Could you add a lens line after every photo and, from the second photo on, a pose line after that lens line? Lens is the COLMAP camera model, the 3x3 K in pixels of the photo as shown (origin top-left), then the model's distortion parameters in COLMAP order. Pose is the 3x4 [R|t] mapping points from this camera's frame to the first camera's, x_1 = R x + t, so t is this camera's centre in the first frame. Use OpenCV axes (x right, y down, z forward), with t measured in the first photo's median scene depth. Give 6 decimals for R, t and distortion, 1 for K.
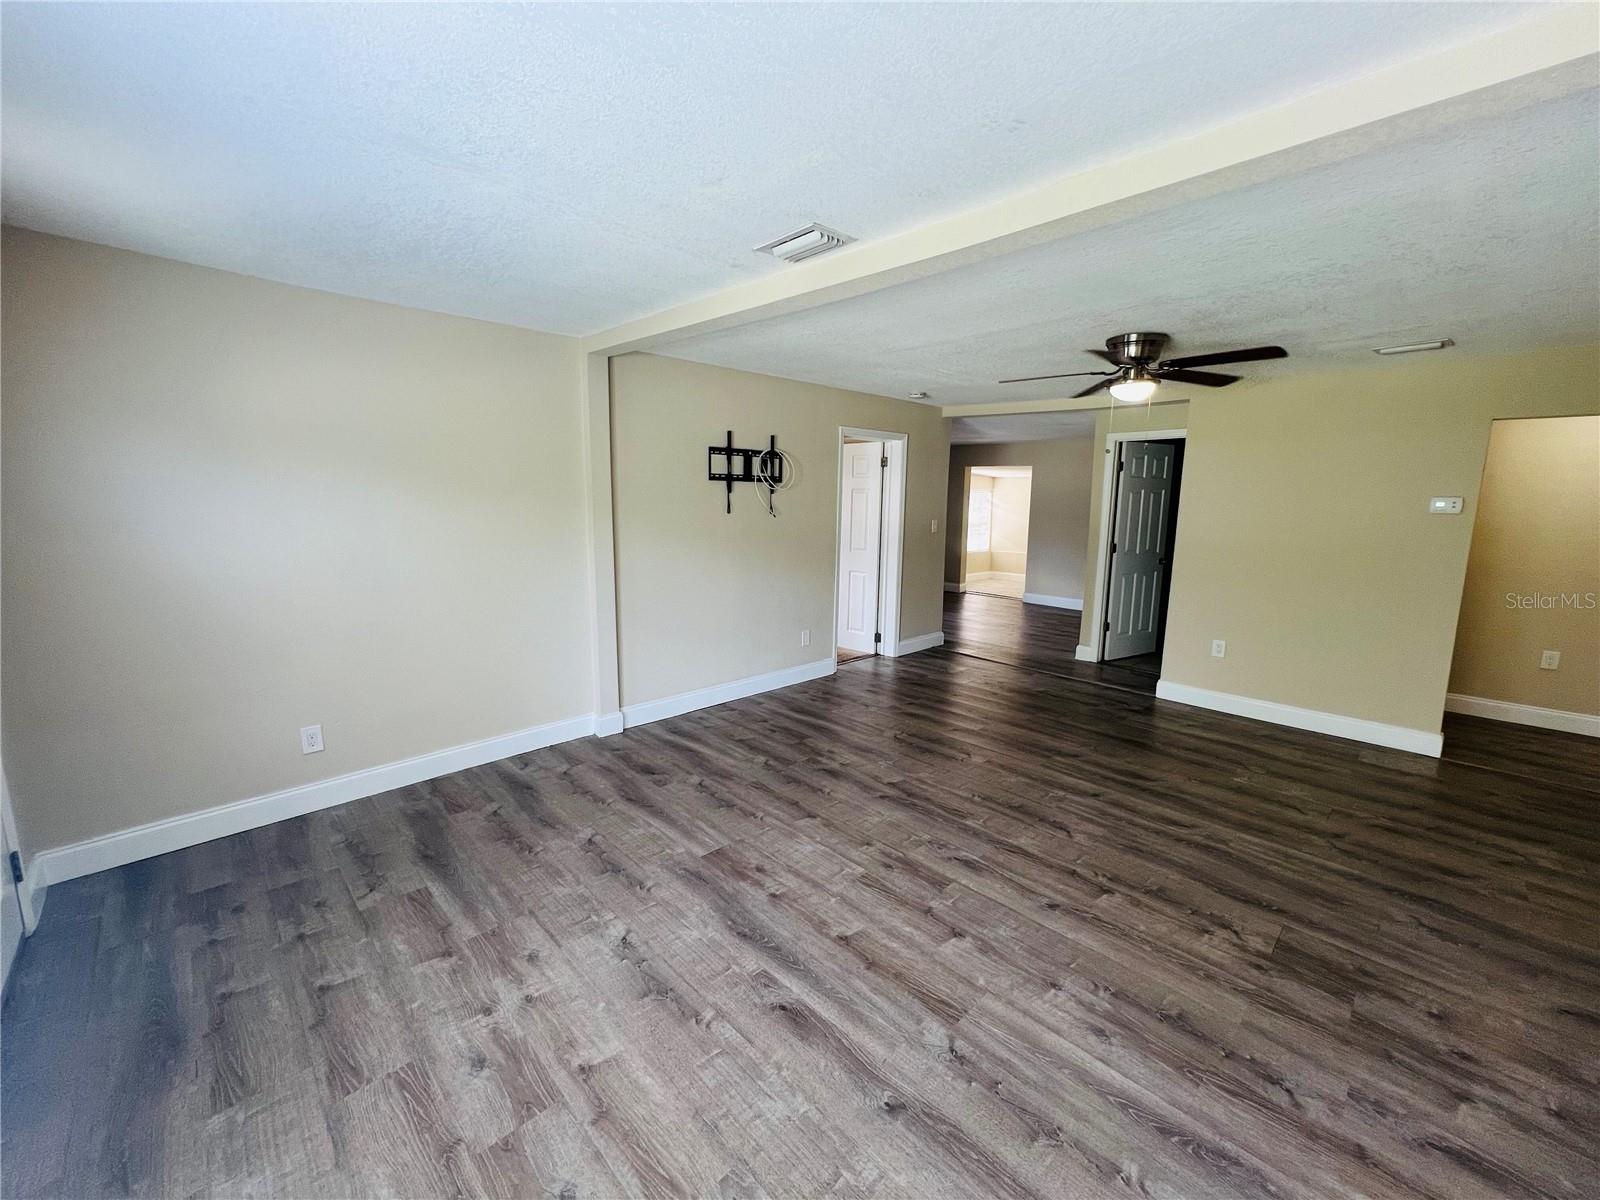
lens RADIAL K [[640.1, 0, 800.7], [0, 640.1, 597.7], [0, 0, 1]] dist [-0.000407, 0.000428]
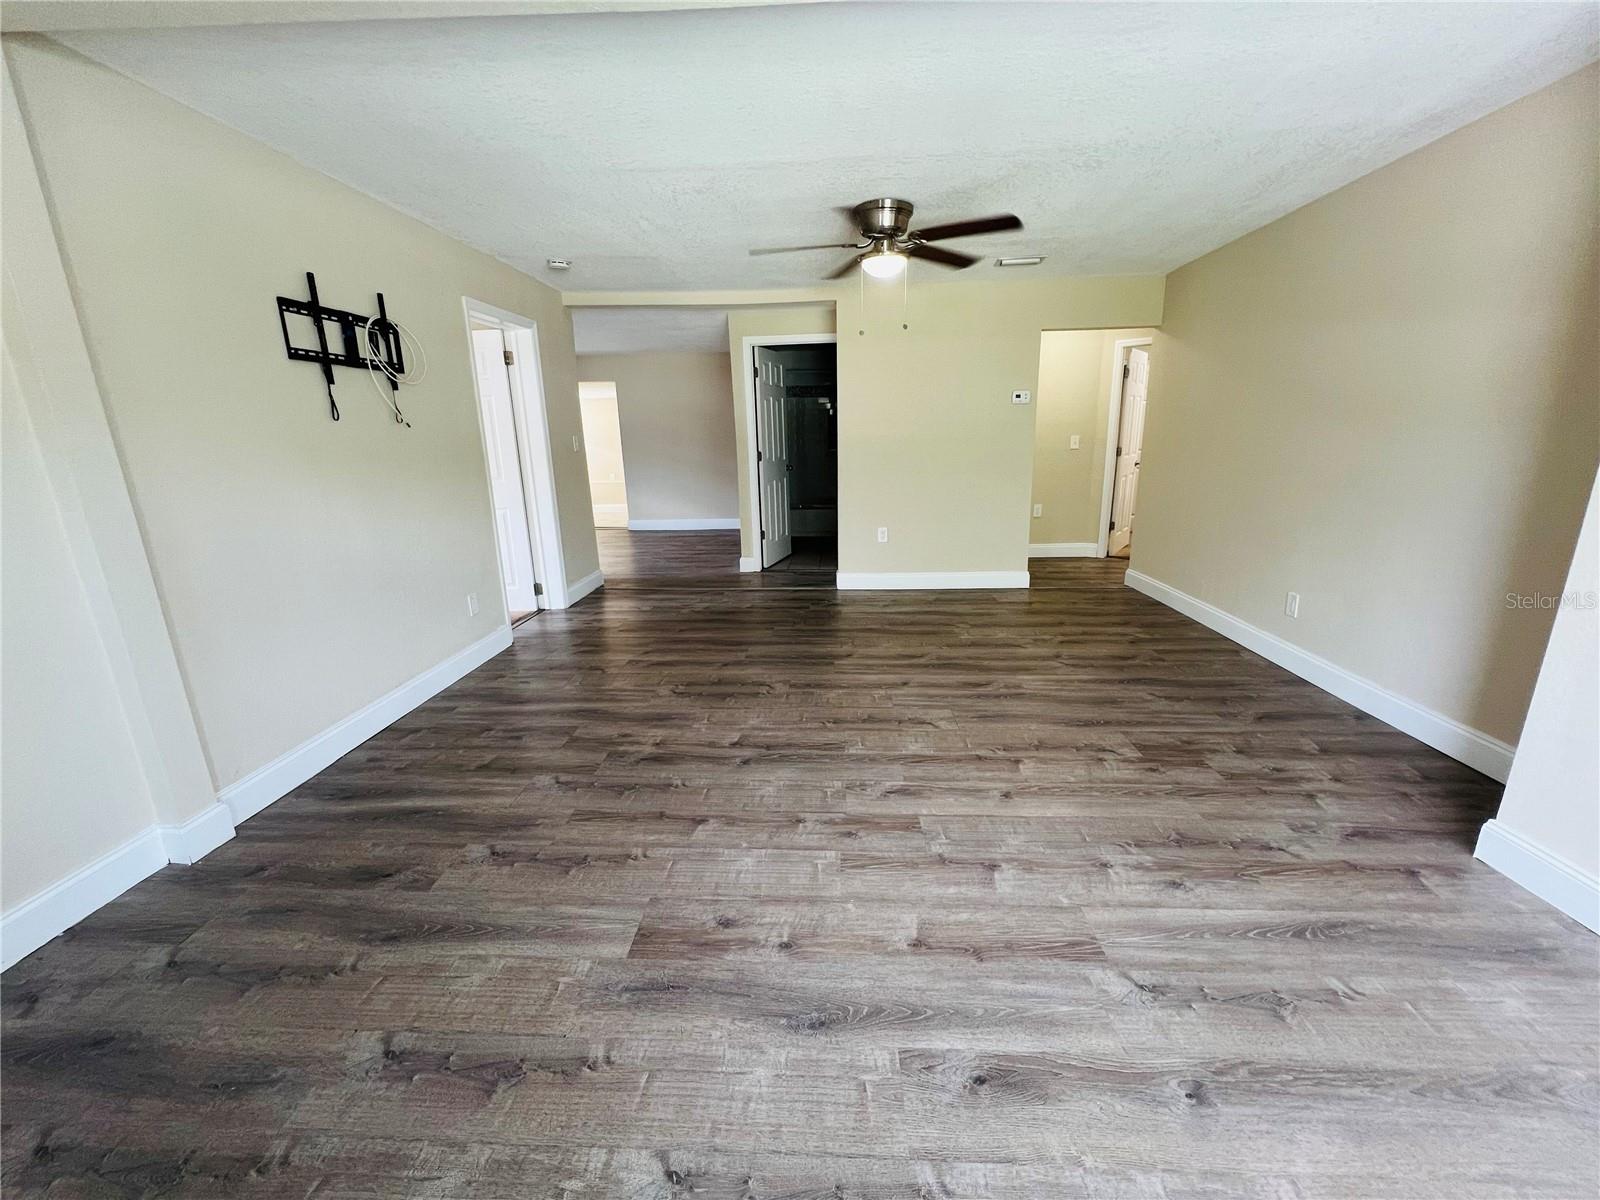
lens RADIAL K [[640.4, 0, 799.5], [0, 640.4, 597.9], [0, 0, 1]] dist [-0.002051, 0.001131]
pose [[0.733870, -0.201464, 0.648728, -0.289686], [0.139395, 0.979348, 0.146449, 0.004484], [-0.664834, -0.017045, 0.746797, 0.355686]]
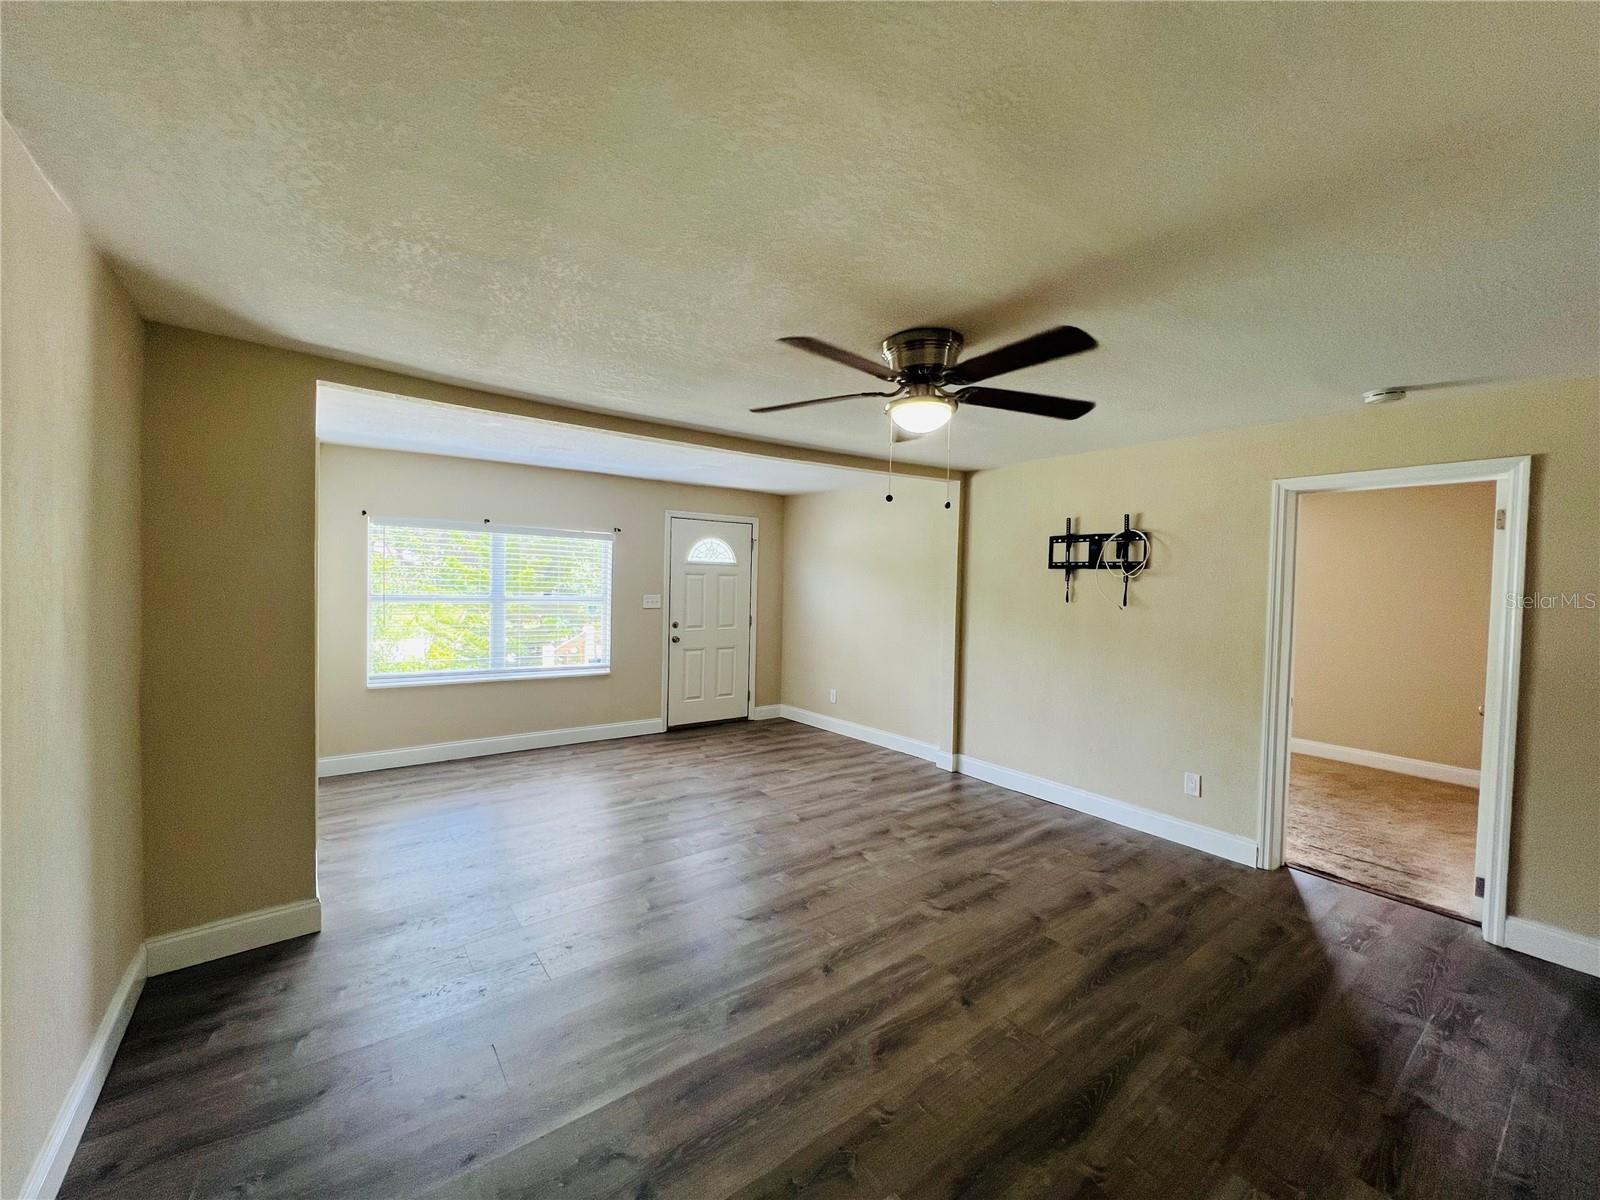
lens RADIAL K [[640.1, 0, 800.7], [0, 640.1, 597.7], [0, 0, 1]] dist [-0.000407, 0.000428]
pose [[-0.128613, 0.010939, -0.991634, 1.188298], [-0.180614, 0.982957, 0.034268, -0.133396], [0.975109, 0.183511, -0.124446, 0.979277]]
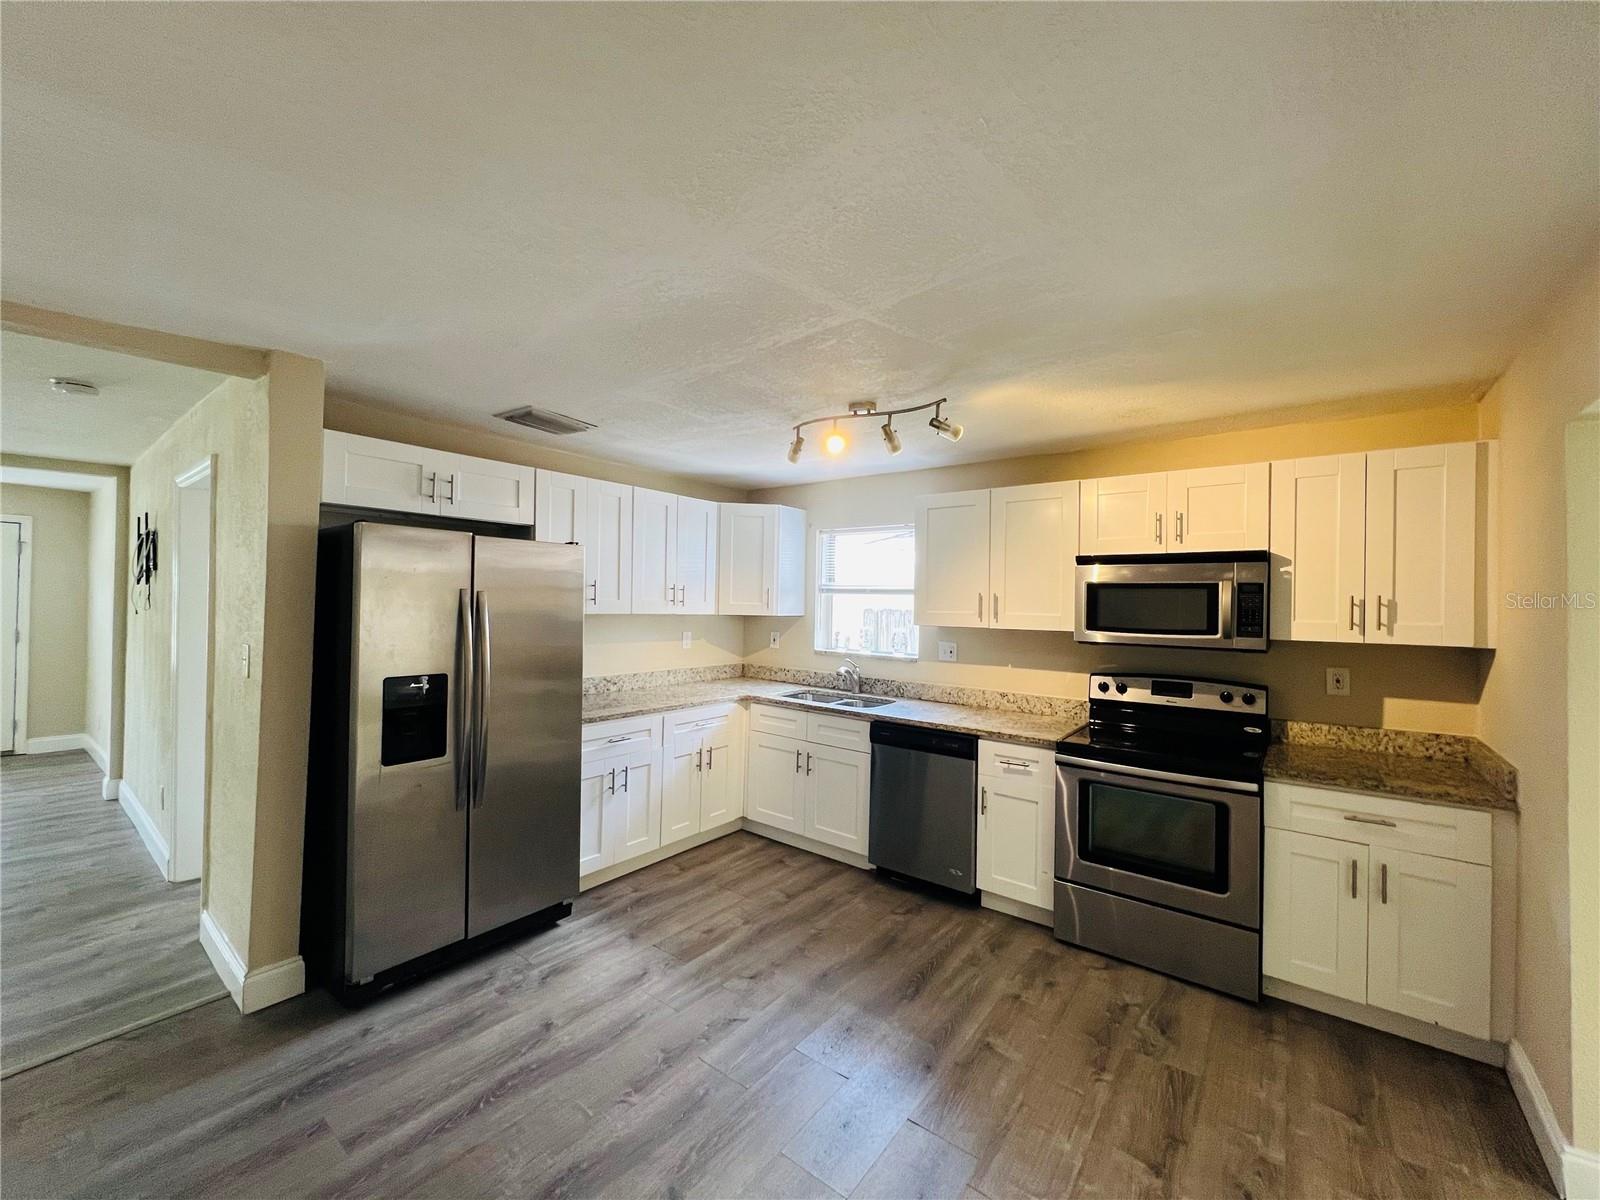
lens RADIAL K [[642.7, 0, 799.6], [0, 642.7, 598.2], [0, 0, 1]] dist [-0.002998, 0.001159]
pose [[0.130791, -0.017327, -0.991259, 1.190974], [-0.174006, 0.983925, -0.040158, -0.359551], [0.976020, 0.177737, 0.125674, 2.385678]]
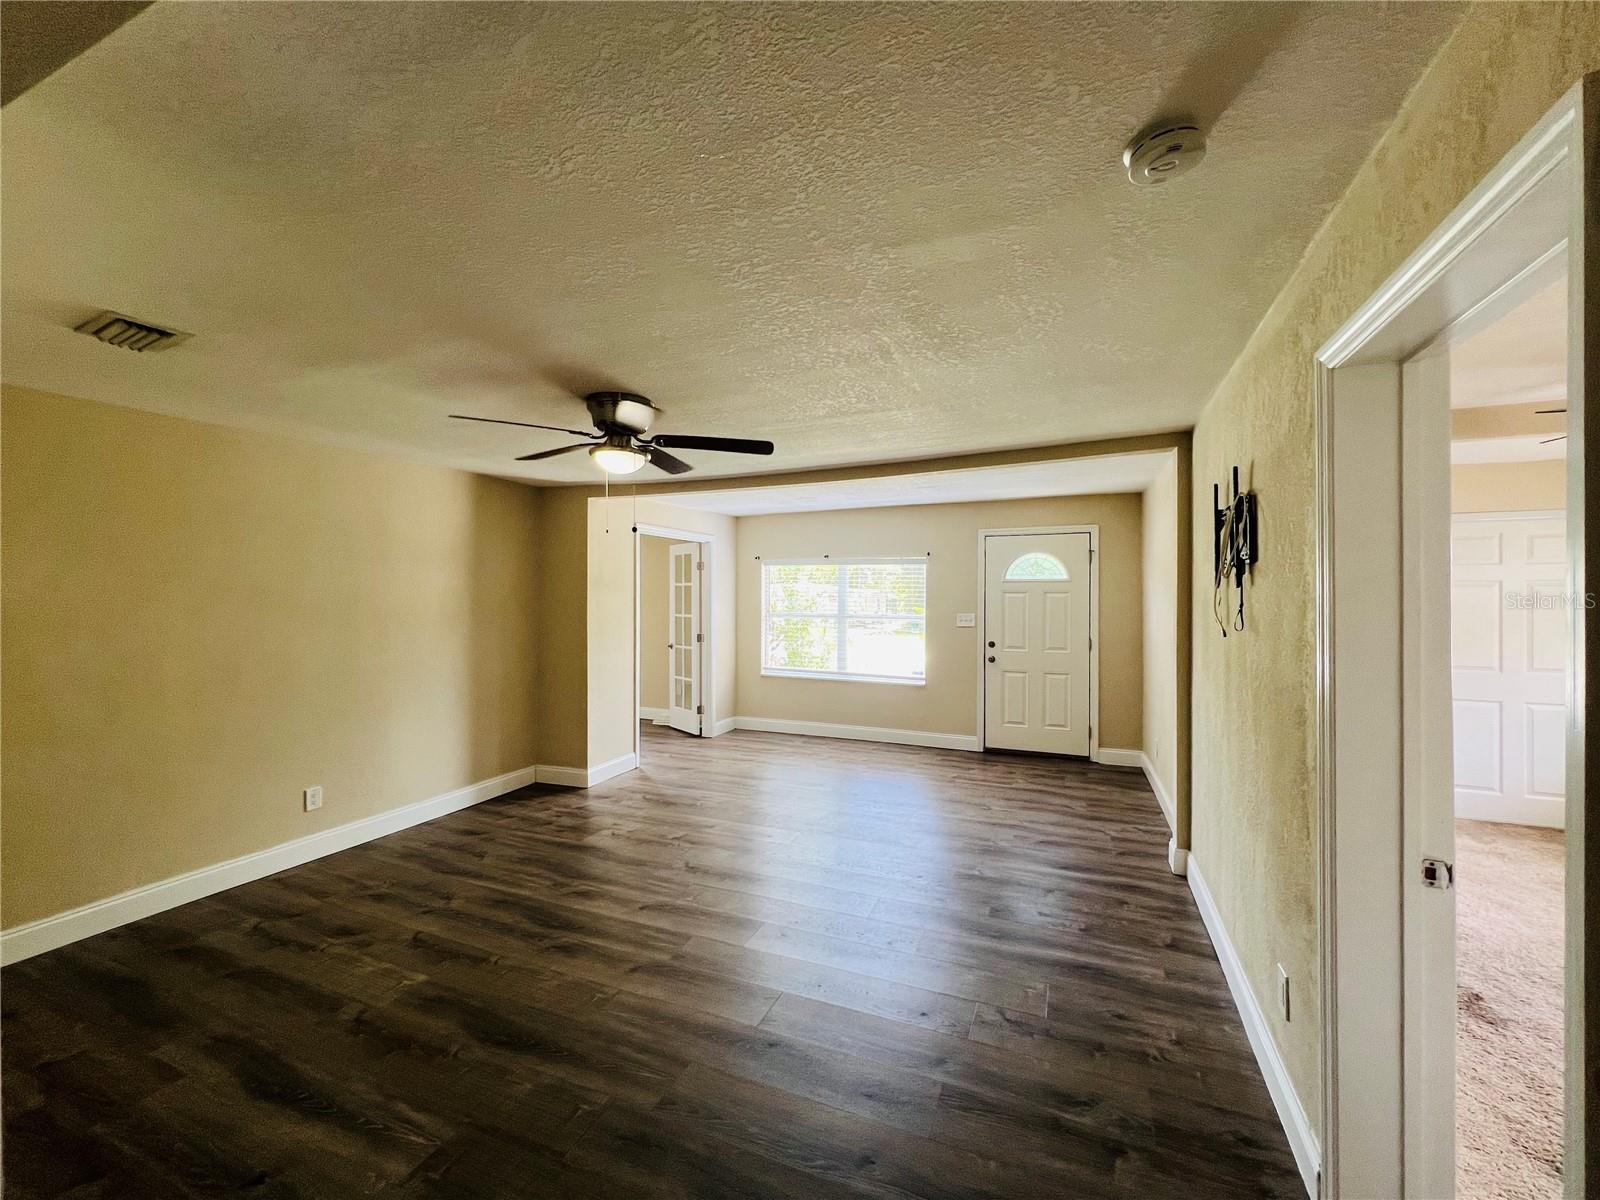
lens RADIAL K [[642.7, 0, 799.6], [0, 642.7, 598.2], [0, 0, 1]] dist [-0.002998, 0.001159]
pose [[-0.924057, -0.012746, -0.382042, 0.608635], [-0.073517, 0.986712, 0.144899, -0.281488], [0.375118, 0.161981, -0.912715, 1.849772]]
